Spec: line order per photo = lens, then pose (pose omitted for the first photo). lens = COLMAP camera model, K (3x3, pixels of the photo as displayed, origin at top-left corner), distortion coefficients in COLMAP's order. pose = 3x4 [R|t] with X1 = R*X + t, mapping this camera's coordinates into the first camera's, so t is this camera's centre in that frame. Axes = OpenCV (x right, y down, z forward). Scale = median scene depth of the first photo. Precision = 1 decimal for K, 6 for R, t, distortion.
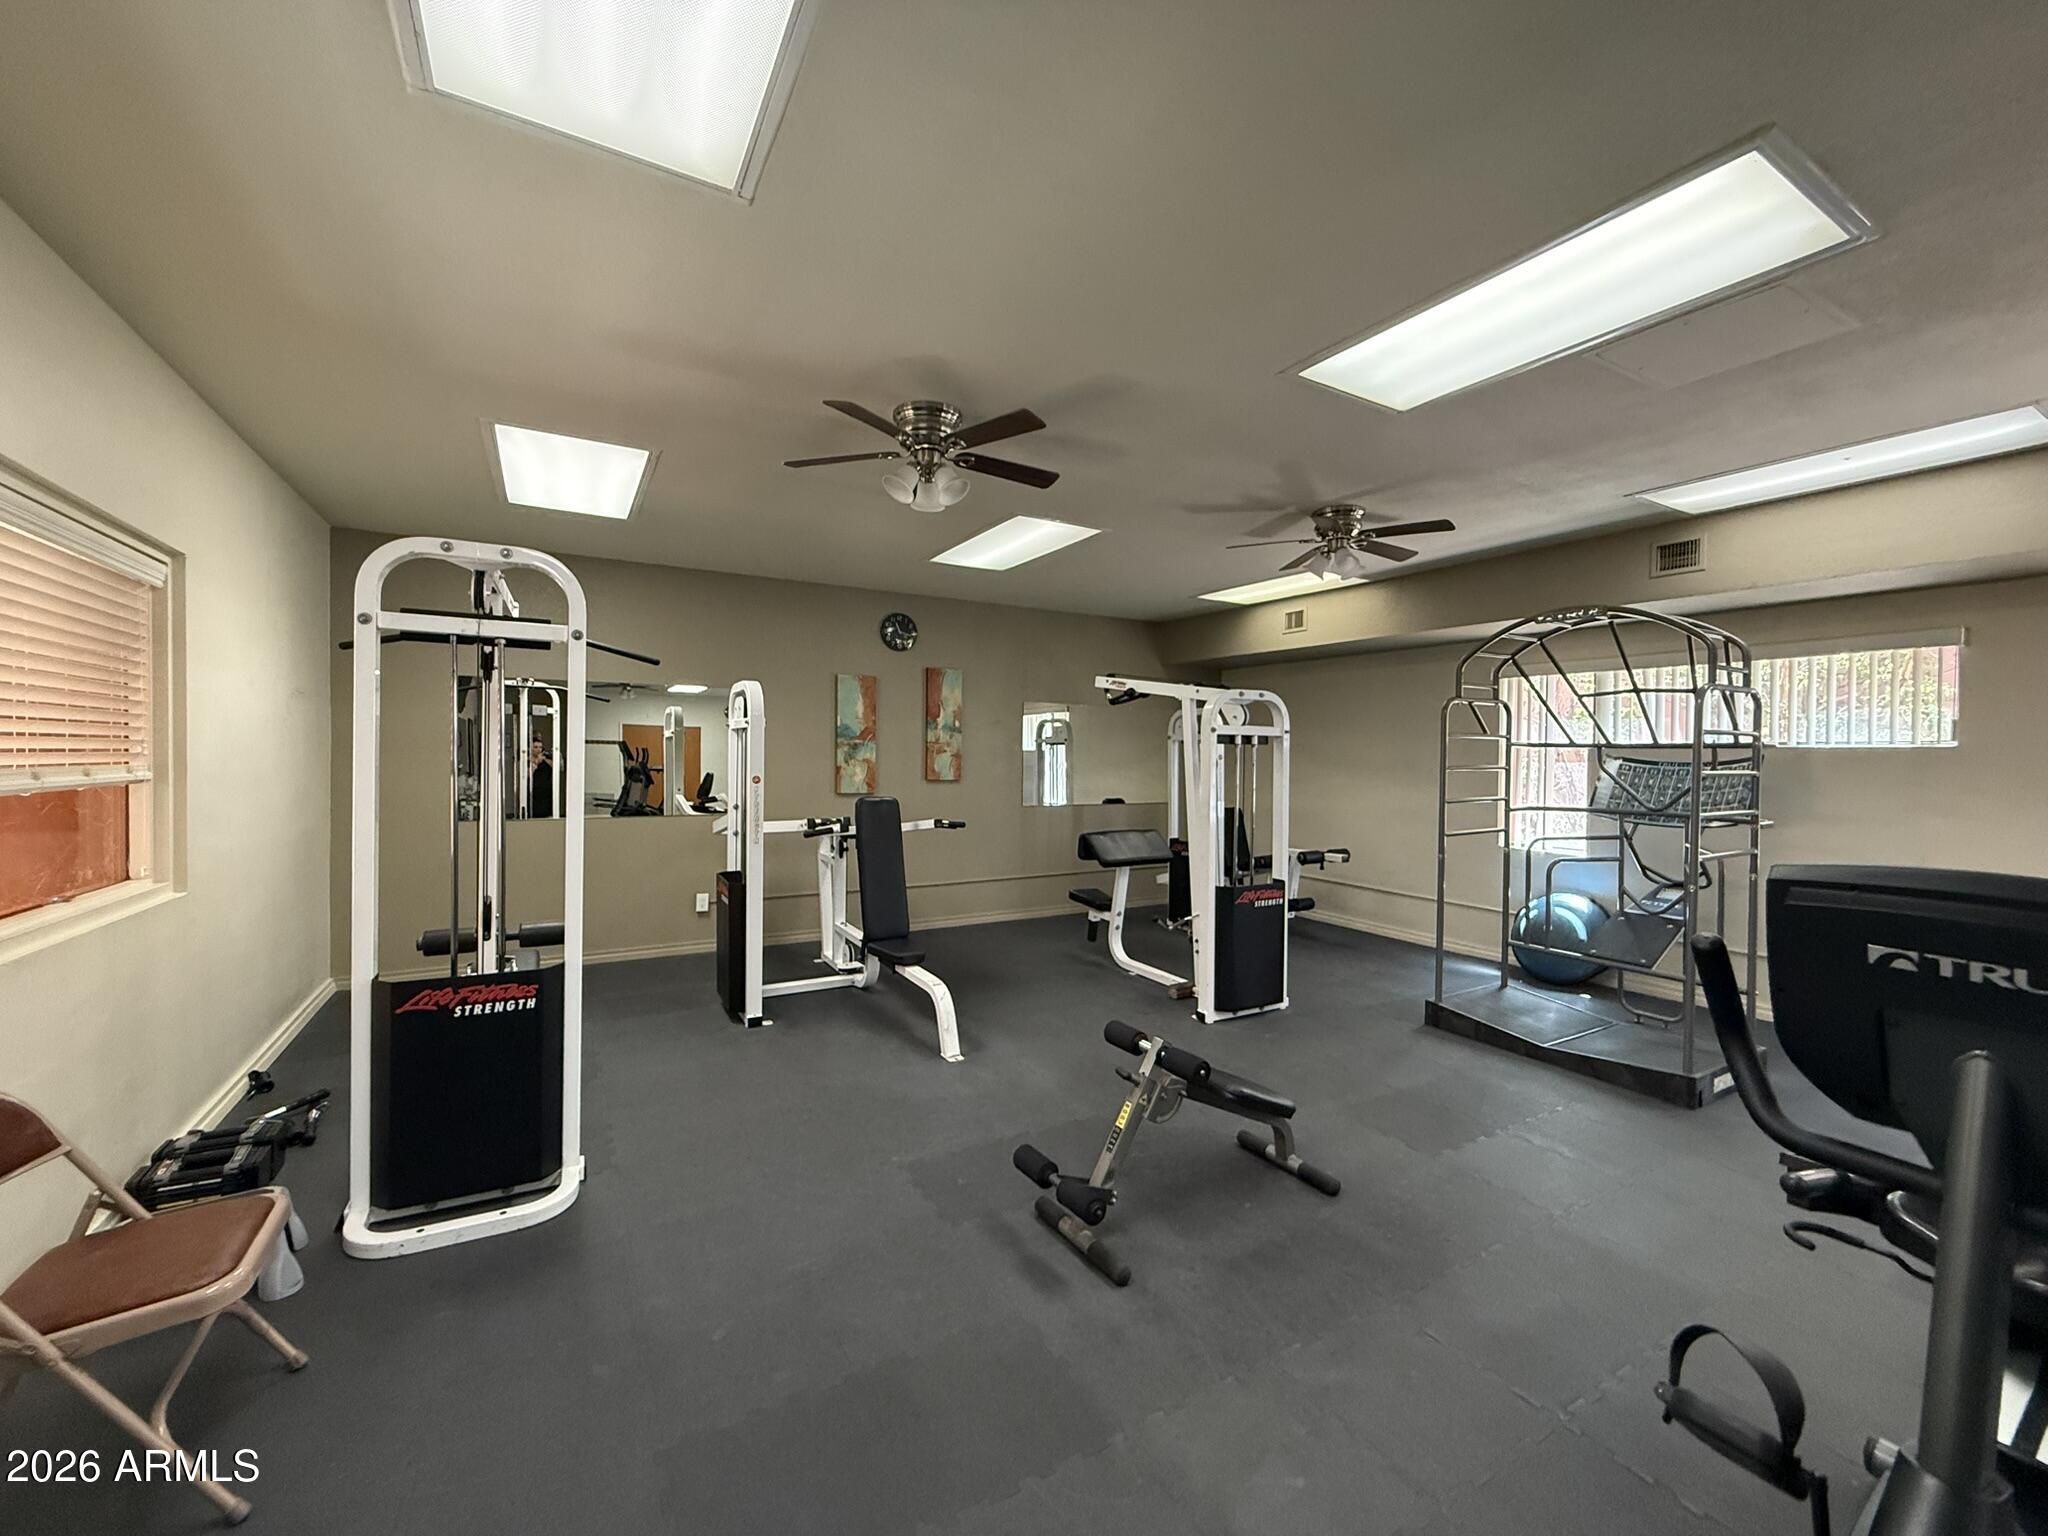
lens RADIAL K [[816.9, 0, 1021.1], [0, 816.9, 761.3], [0, 0, 1]] dist [-0.001183, 0.000168]
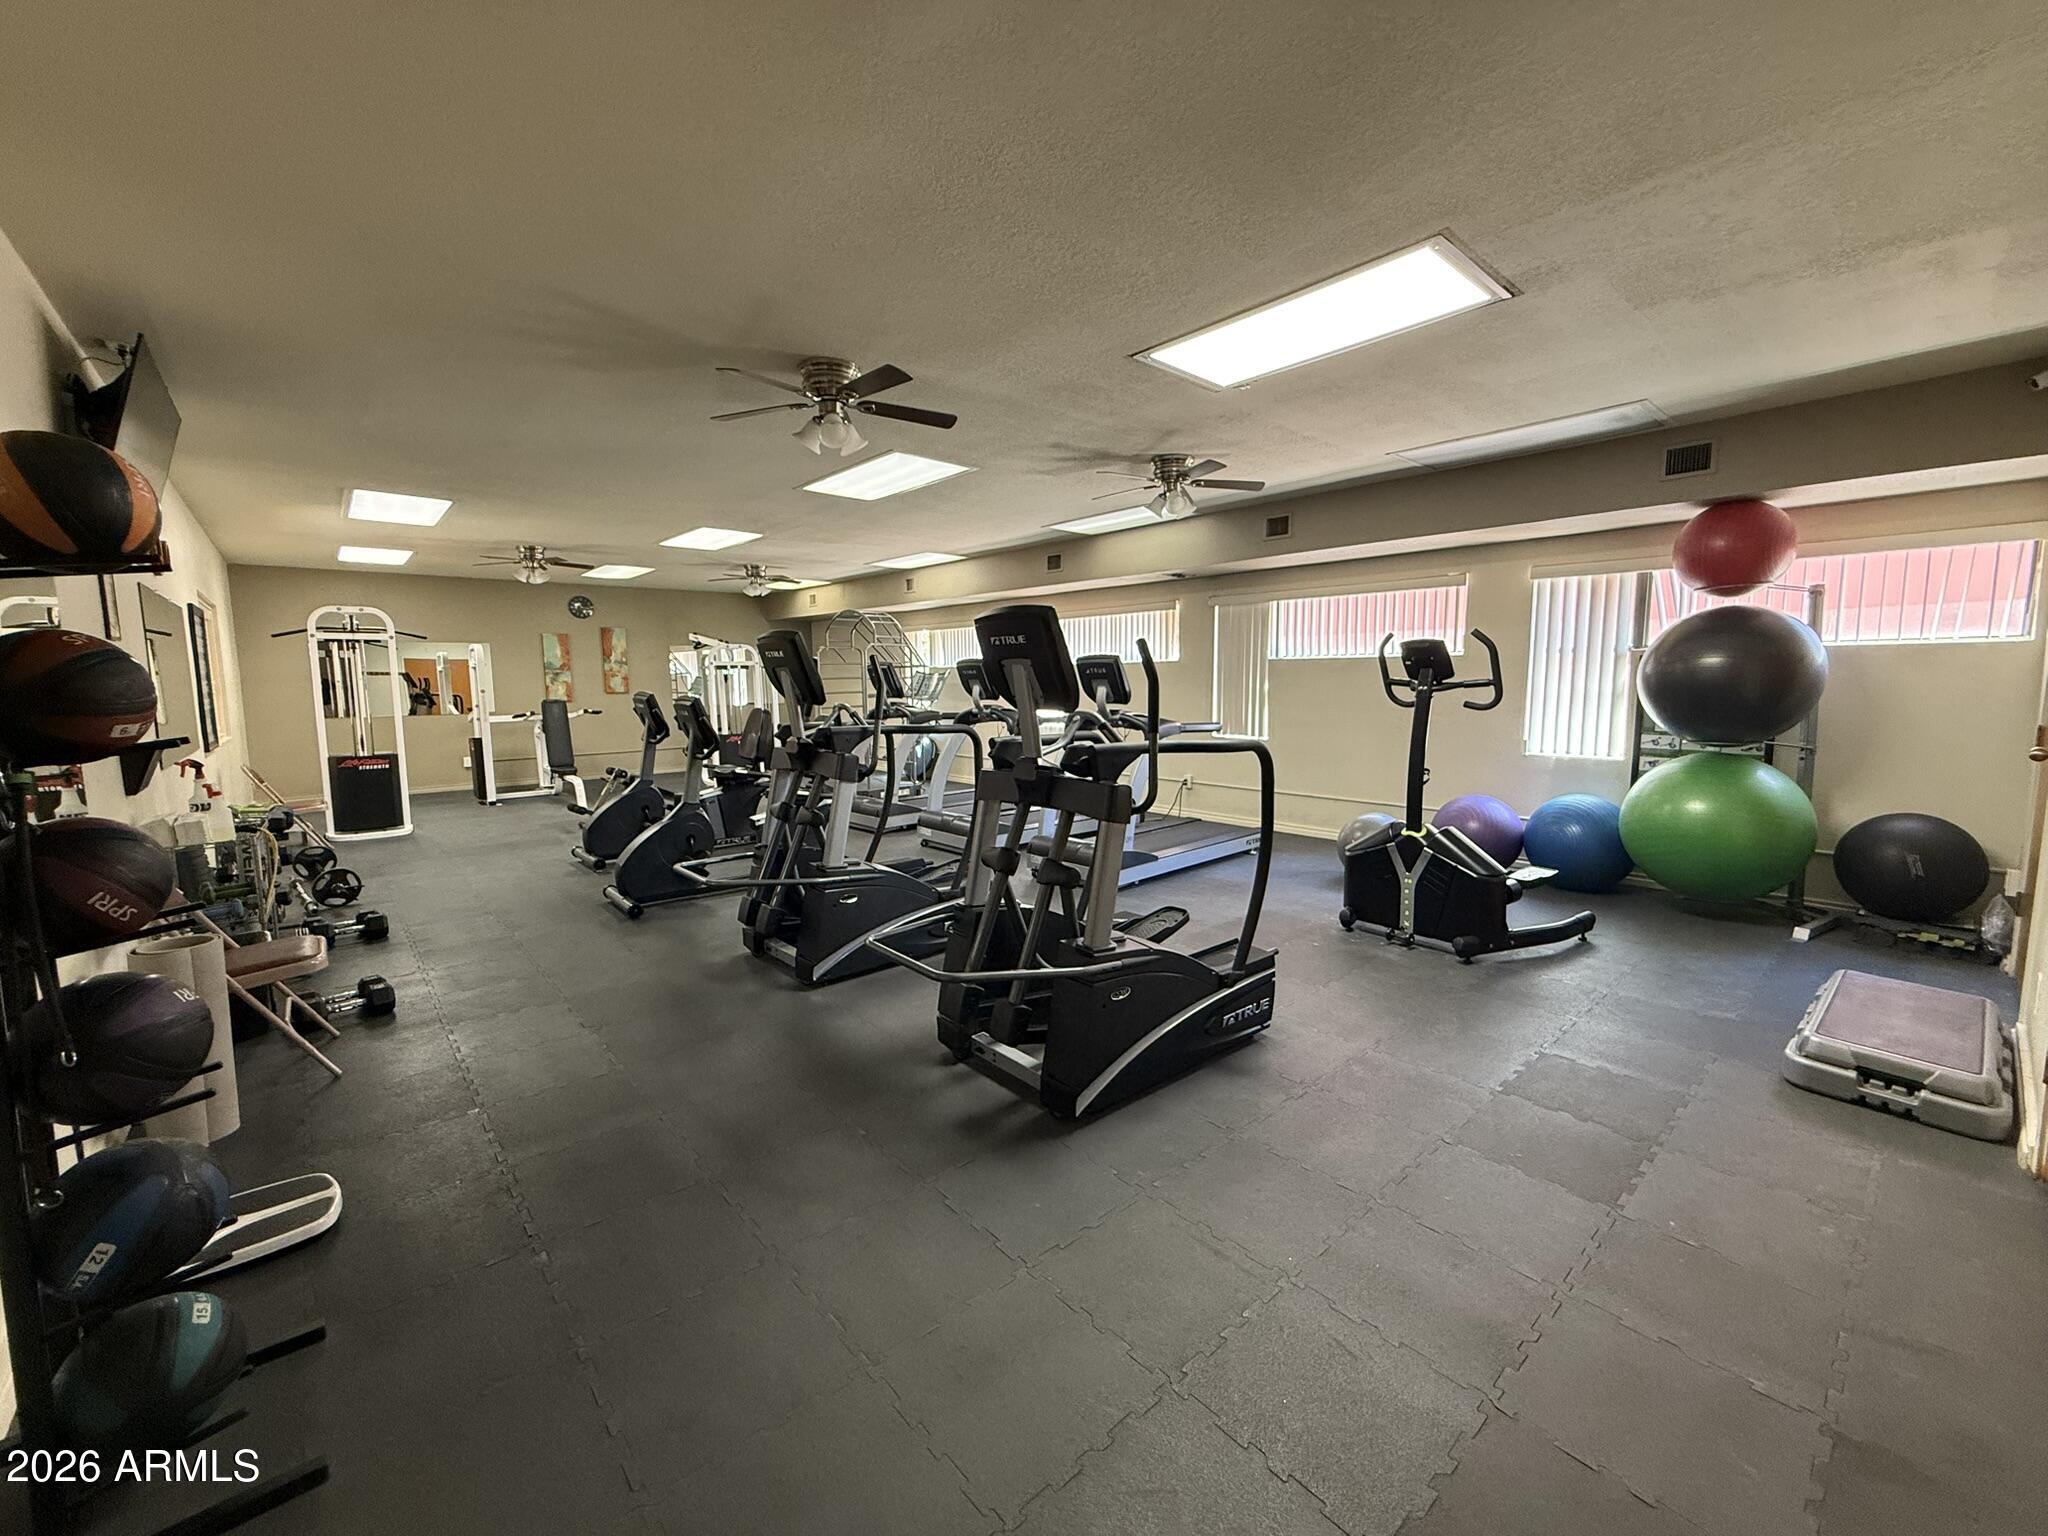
lens RADIAL K [[816.9, 0, 1025.6], [0, 816.9, 766.7], [0, 0, 1]] dist [-0.001183, 0.000168]
pose [[0.980534, -0.042511, 0.191693, 0.437002], [0.022516, 0.994185, 0.105303, 0.017691], [-0.195055, -0.098937, 0.975789, -0.929053]]
